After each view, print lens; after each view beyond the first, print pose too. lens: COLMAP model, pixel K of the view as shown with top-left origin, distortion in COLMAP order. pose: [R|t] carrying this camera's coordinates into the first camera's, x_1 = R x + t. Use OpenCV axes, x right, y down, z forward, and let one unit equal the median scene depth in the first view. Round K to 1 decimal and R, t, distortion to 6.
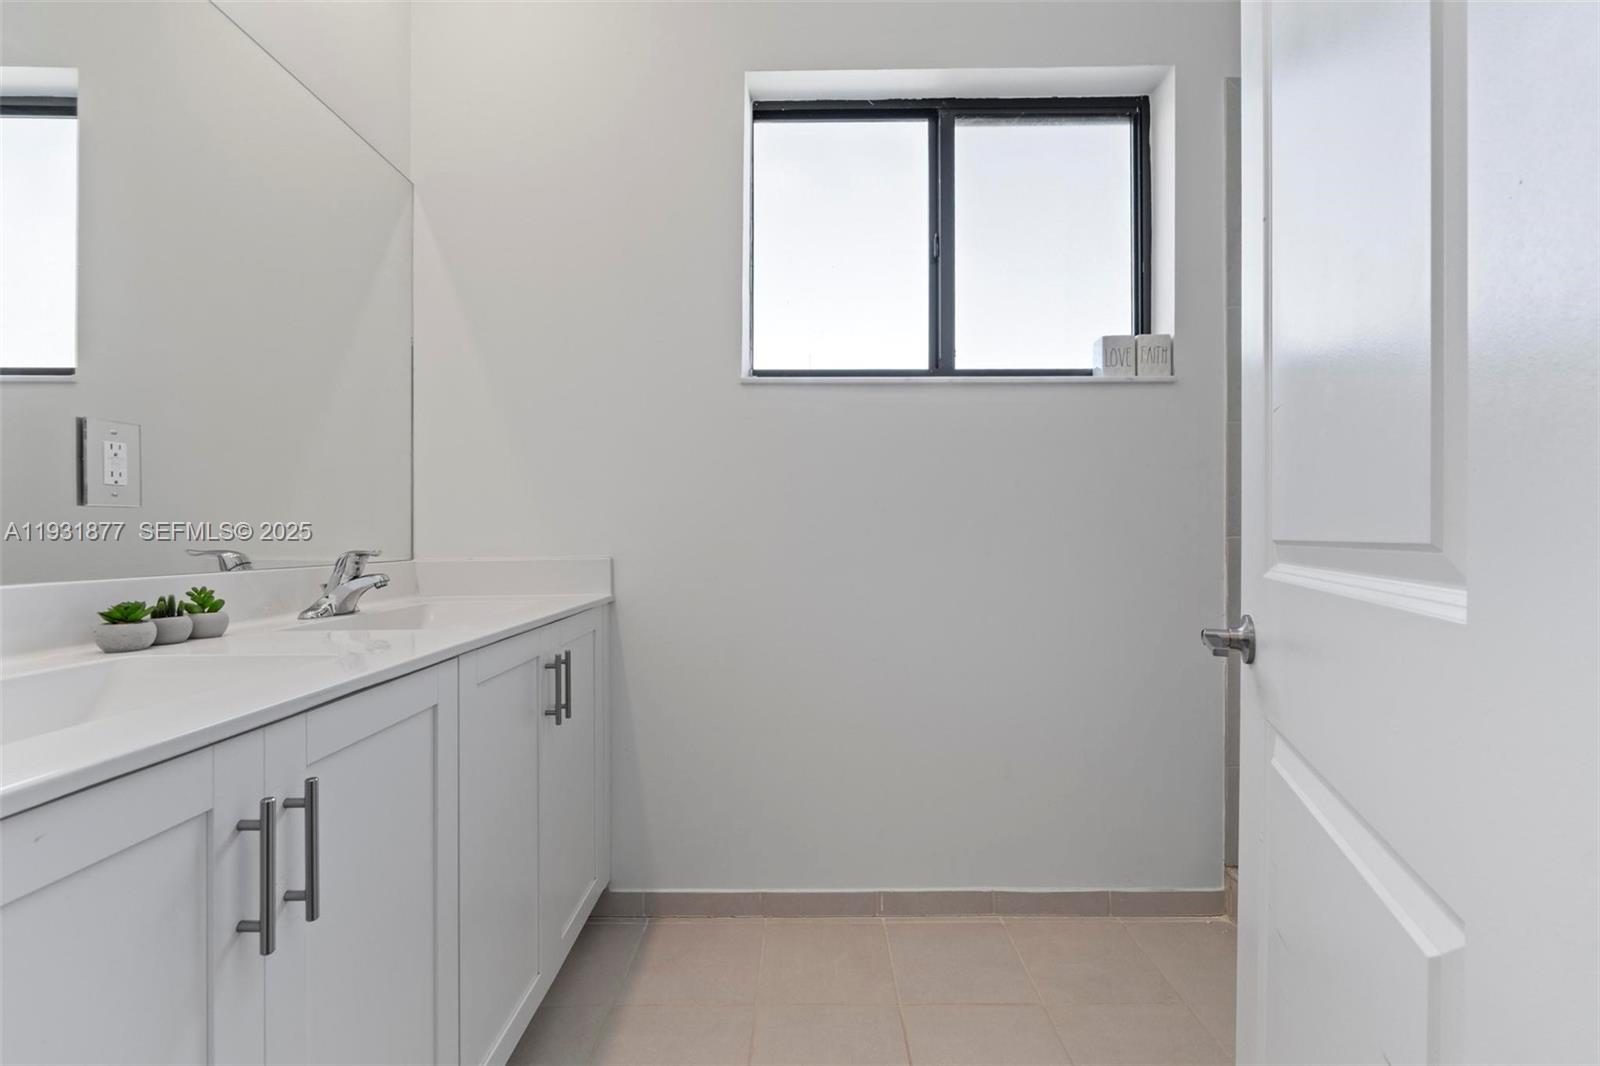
lens RADIAL K [[684.7, 0, 805.0], [0, 684.7, 535.6], [0, 0, 1]] dist [0.001336, 0.000320]
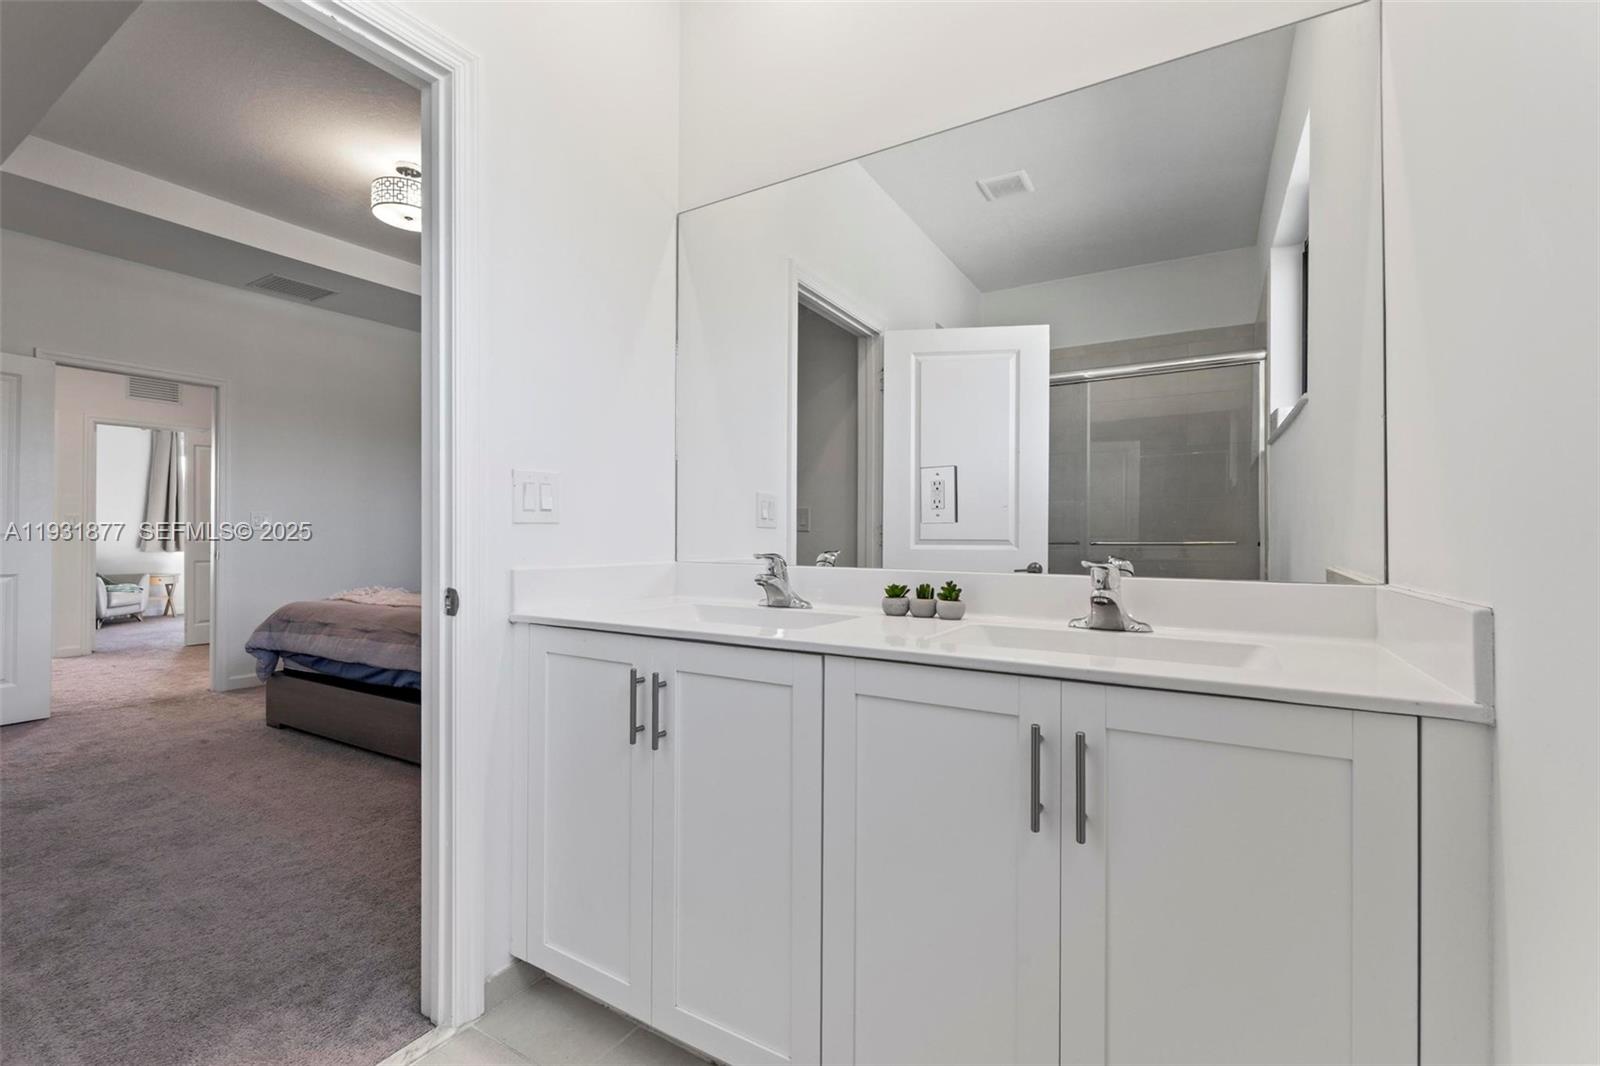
lens RADIAL K [[684.7, 0, 805.0], [0, 684.7, 535.6], [0, 0, 1]] dist [0.001336, 0.000320]
pose [[-0.505373, -0.008354, -0.862861, 0.441935], [-0.007866, 0.999956, -0.005074, -0.004866], [0.862865, 0.004223, -0.505416, 1.509853]]
